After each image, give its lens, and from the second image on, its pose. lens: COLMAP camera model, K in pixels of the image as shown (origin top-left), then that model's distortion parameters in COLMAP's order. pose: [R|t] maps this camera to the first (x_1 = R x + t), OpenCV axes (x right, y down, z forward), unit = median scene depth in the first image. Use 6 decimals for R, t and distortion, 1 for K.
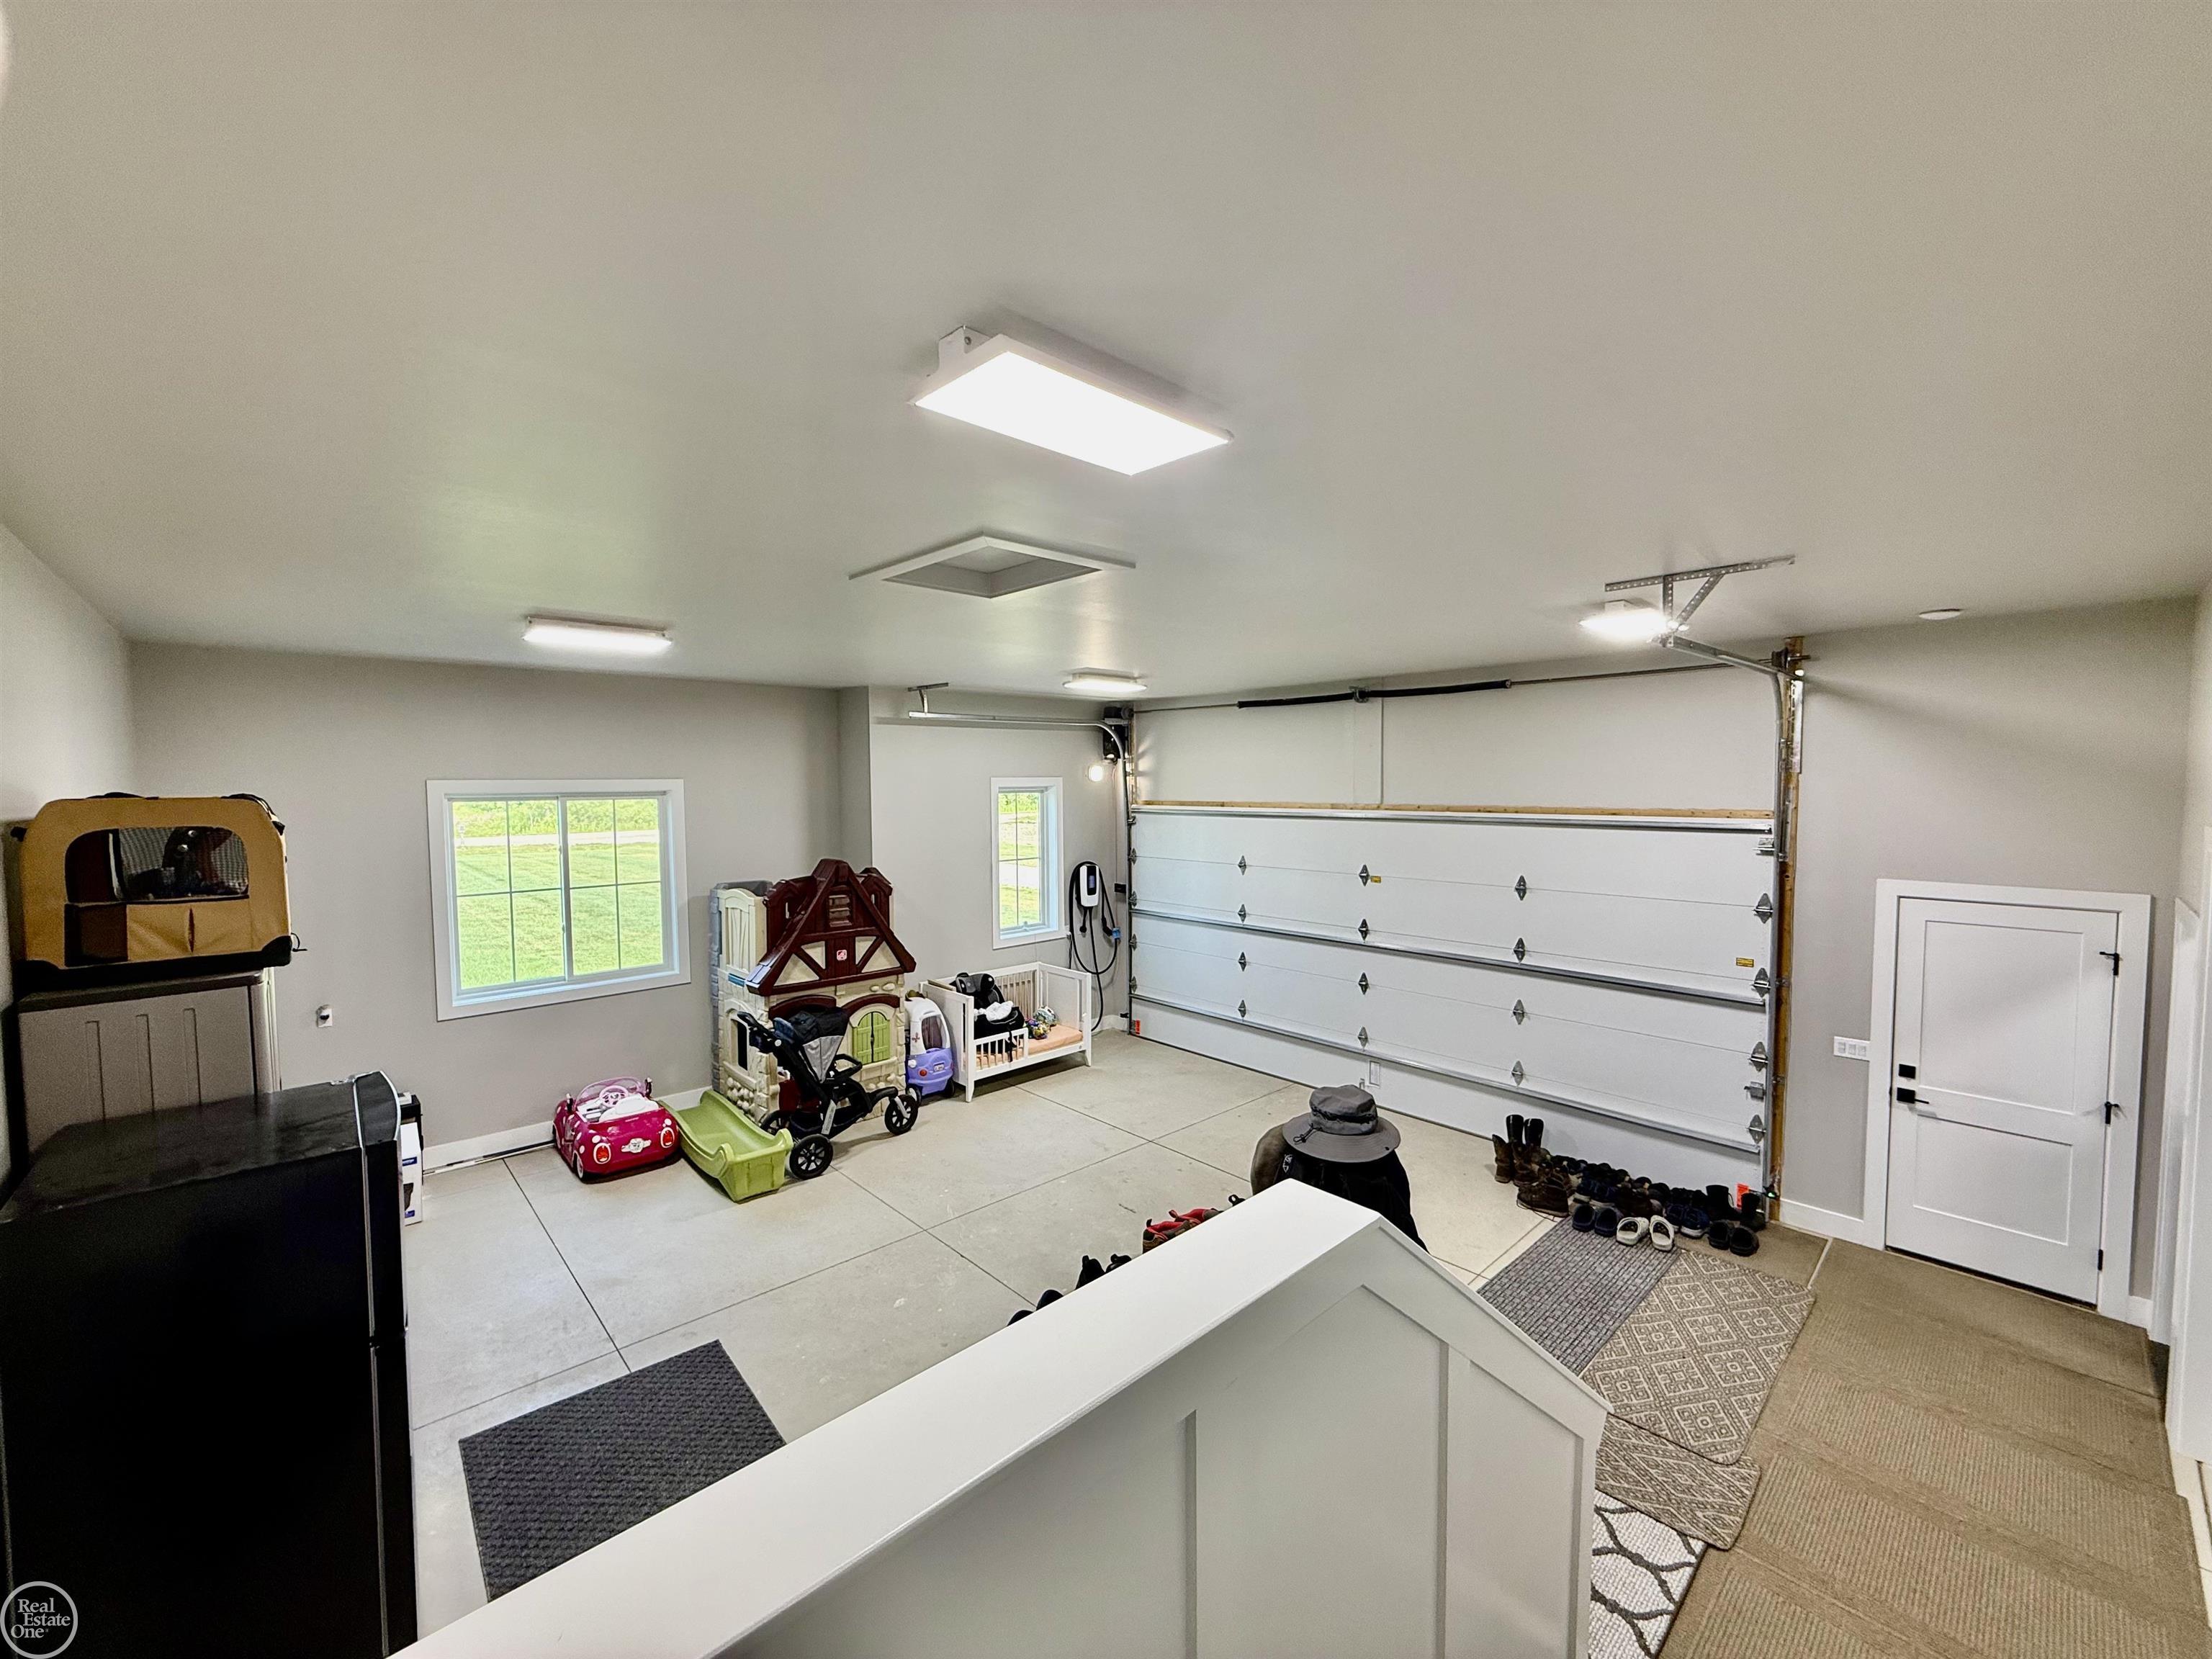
lens RADIAL K [[886.4, 0, 1092.9], [0, 886.4, 832.9], [0, 0, 1]] dist [-0.001400, 0.000511]
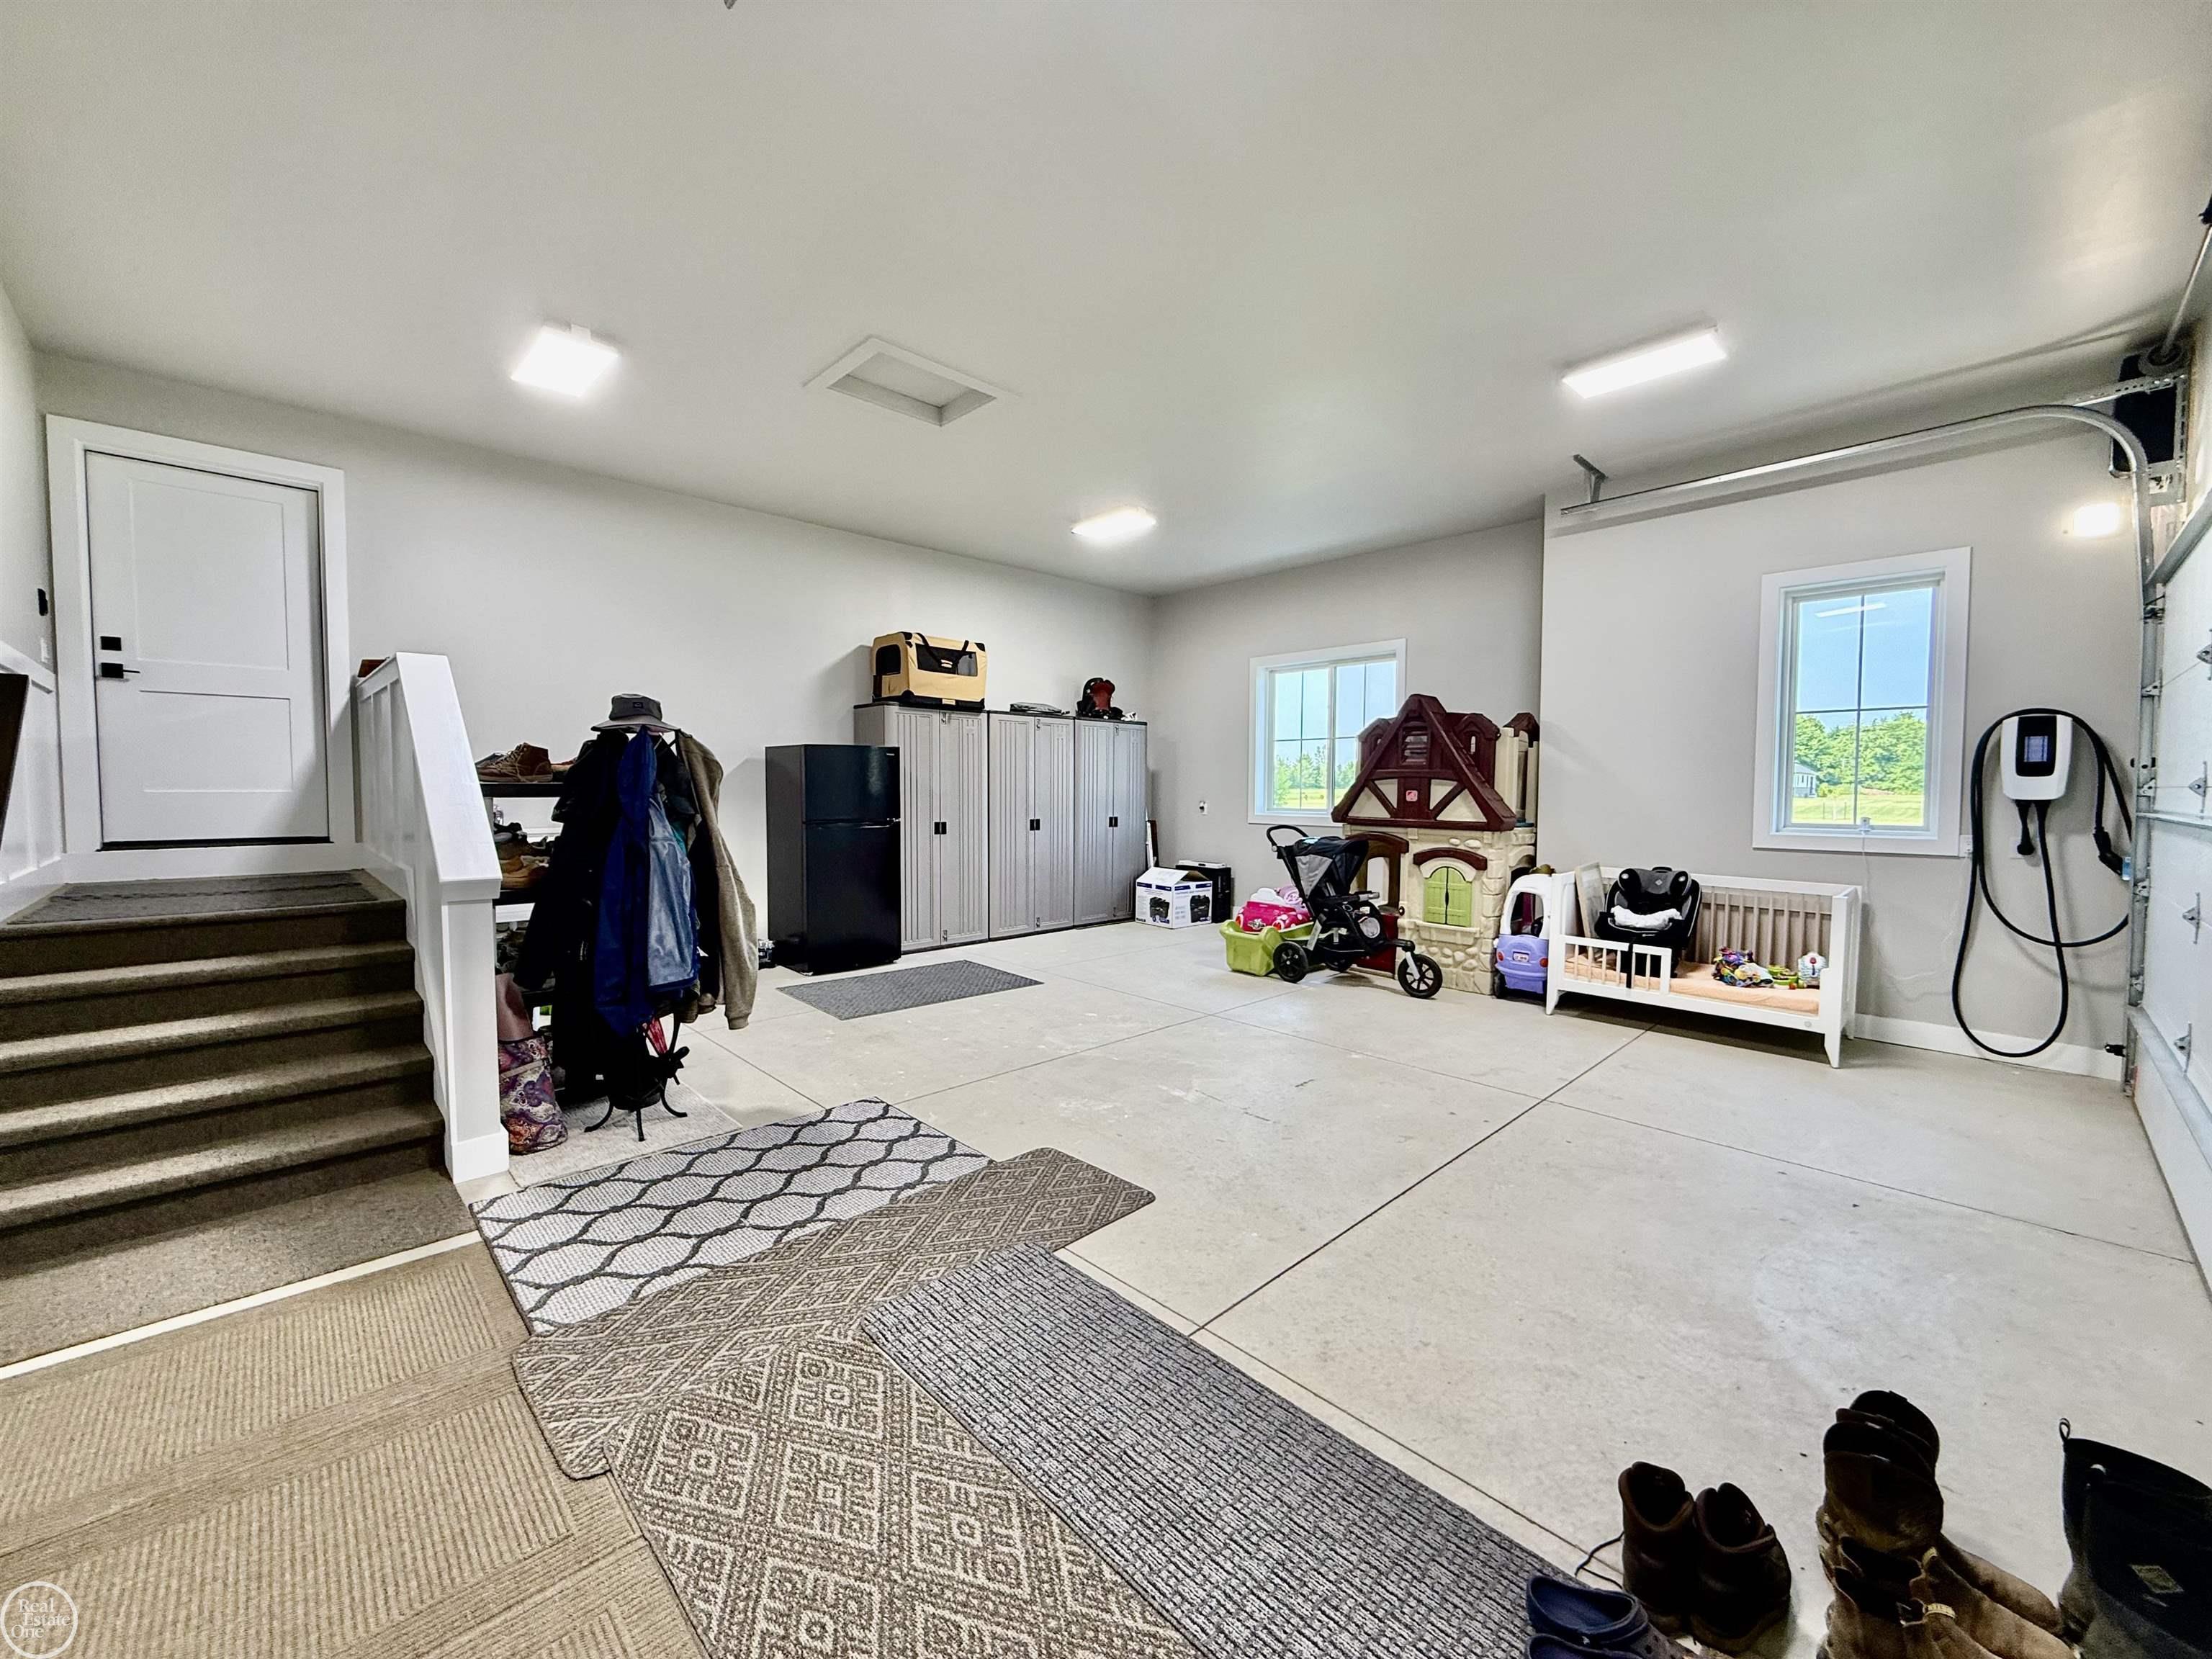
lens RADIAL K [[886.4, 0, 1101.9], [0, 886.4, 825.5], [0, 0, 1]] dist [-0.001400, 0.000511]
pose [[0.016645, 0.046365, -0.998786, 0.637626], [-0.066358, 0.996773, 0.045165, 0.145921], [0.997657, 0.065525, 0.019668, 0.644653]]
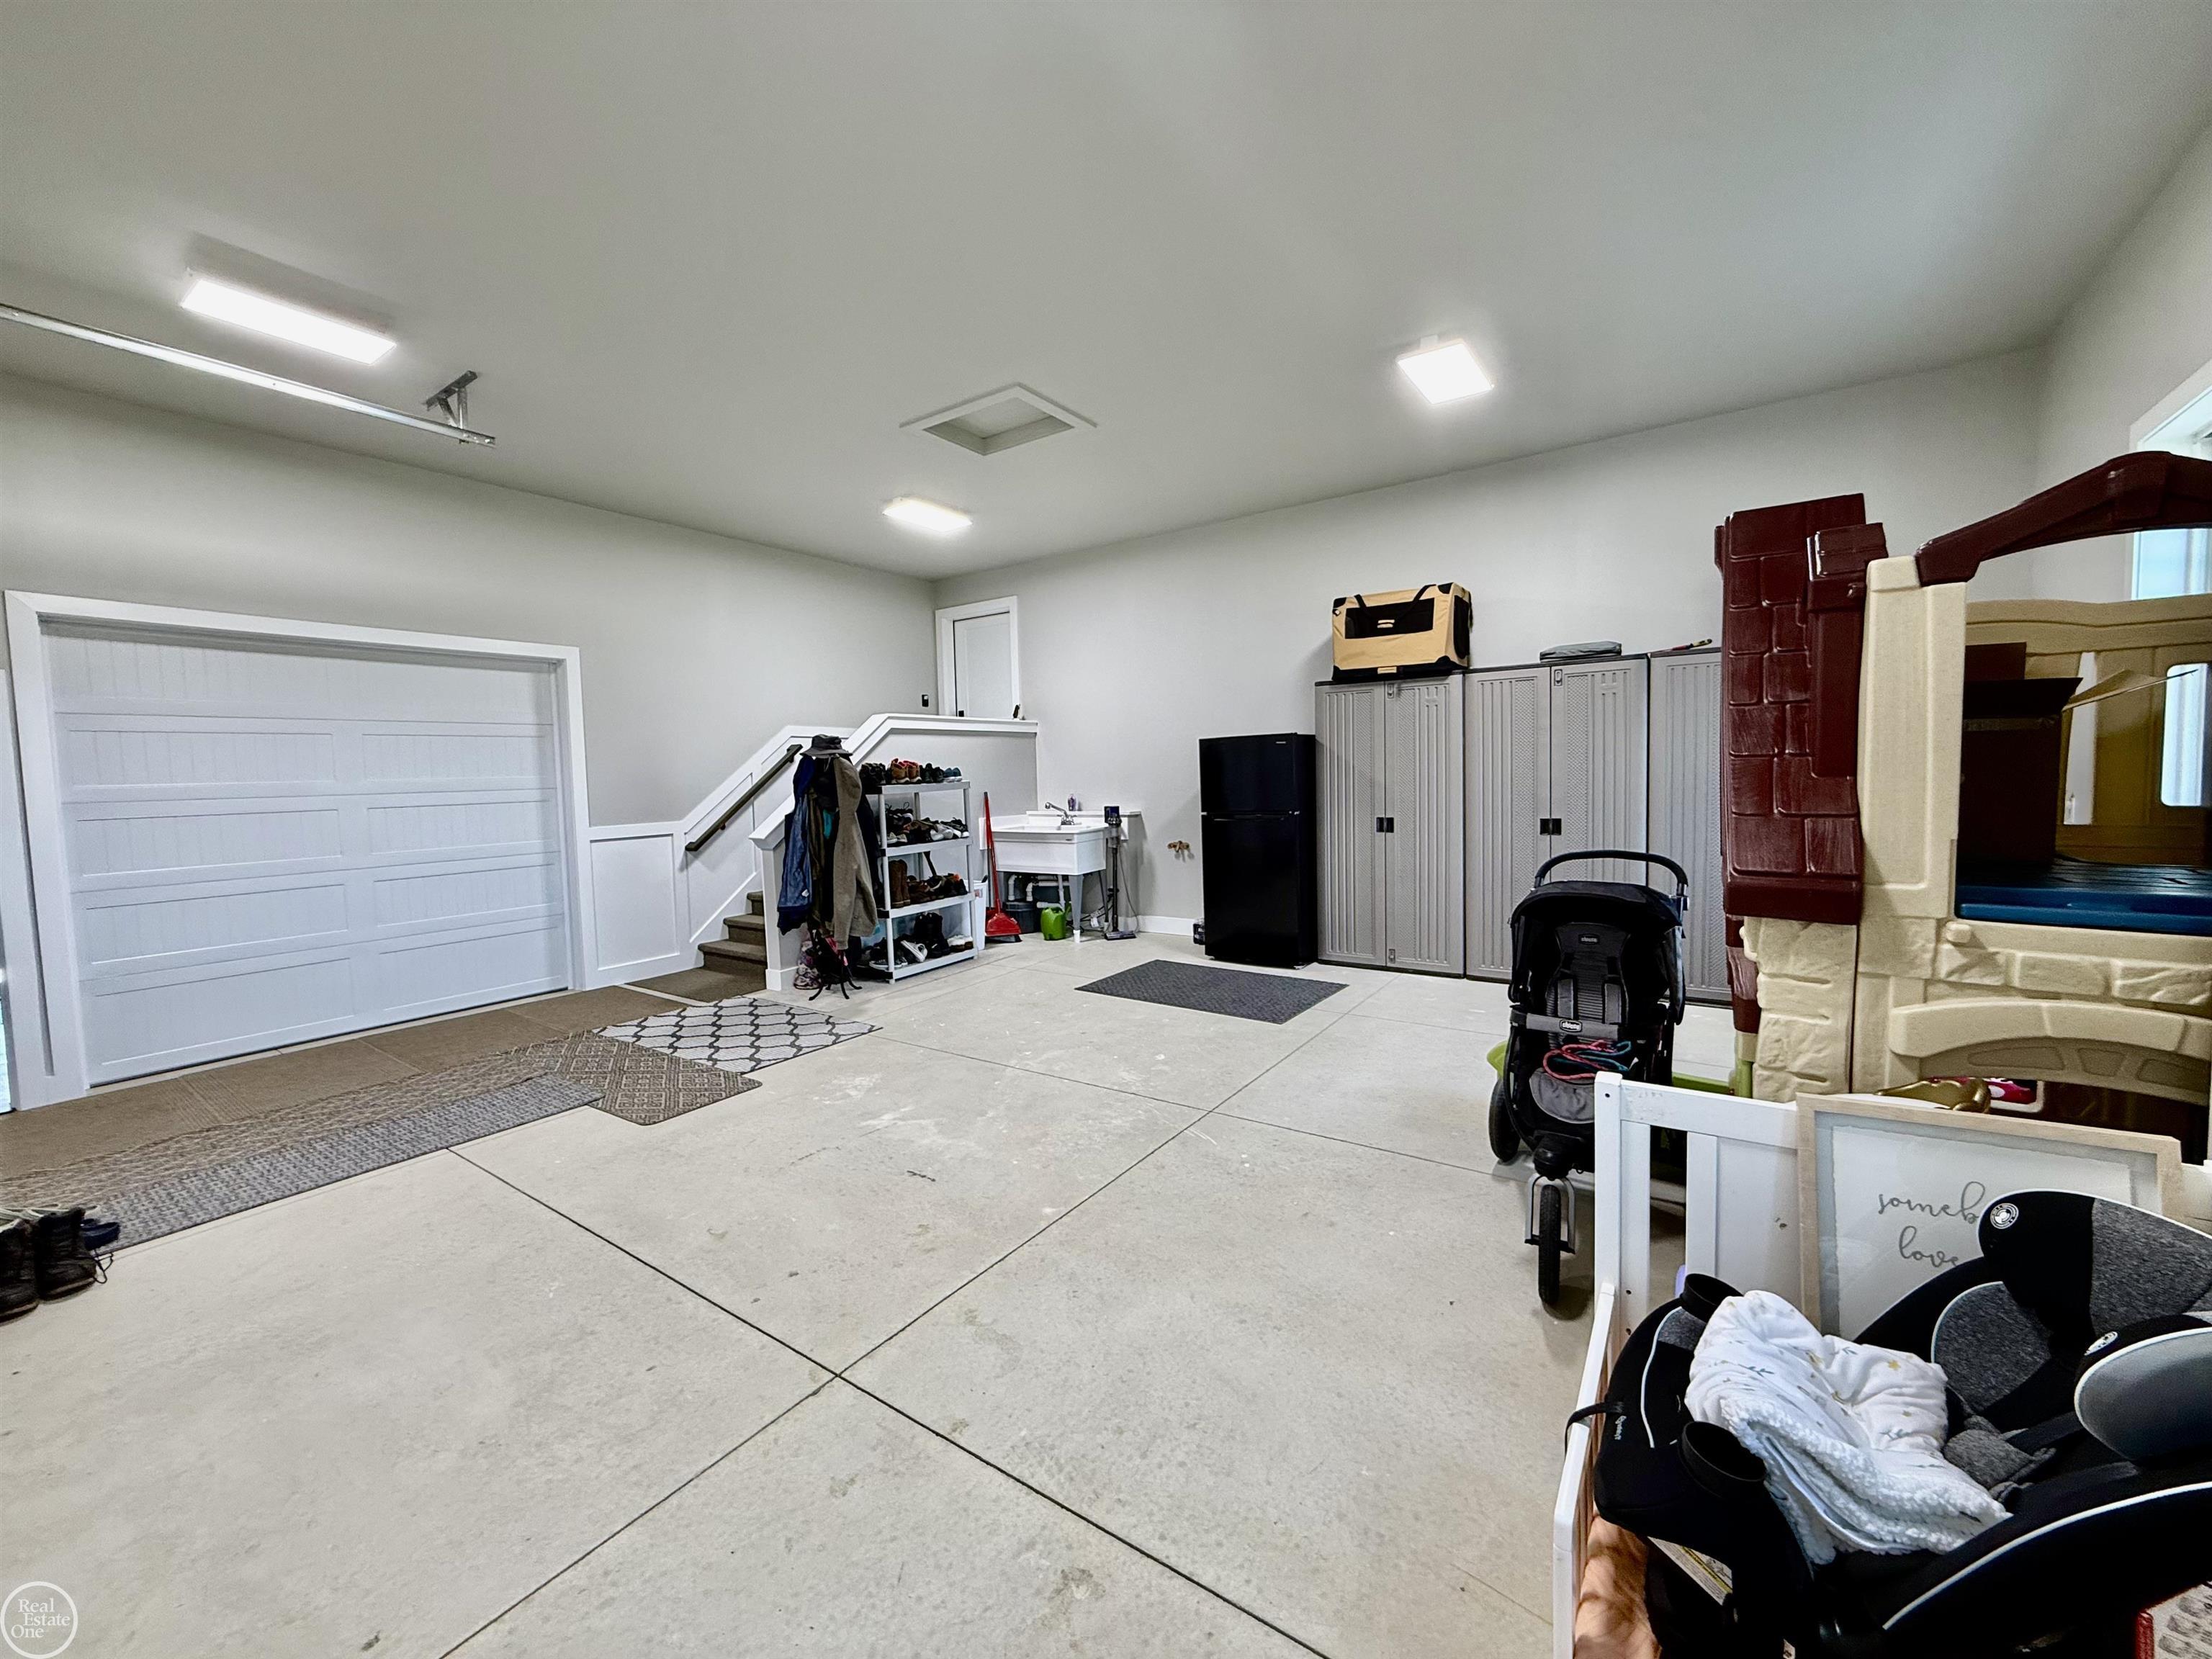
lens RADIAL K [[886.4, 0, 1099.4], [0, 886.4, 823.8], [0, 0, 1]] dist [-0.001400, 0.000511]
pose [[-0.980427, 0.039170, -0.192949, 0.019947], [0.016249, 0.992765, 0.118971, 0.099886], [0.196213, 0.113507, -0.973970, 1.273560]]
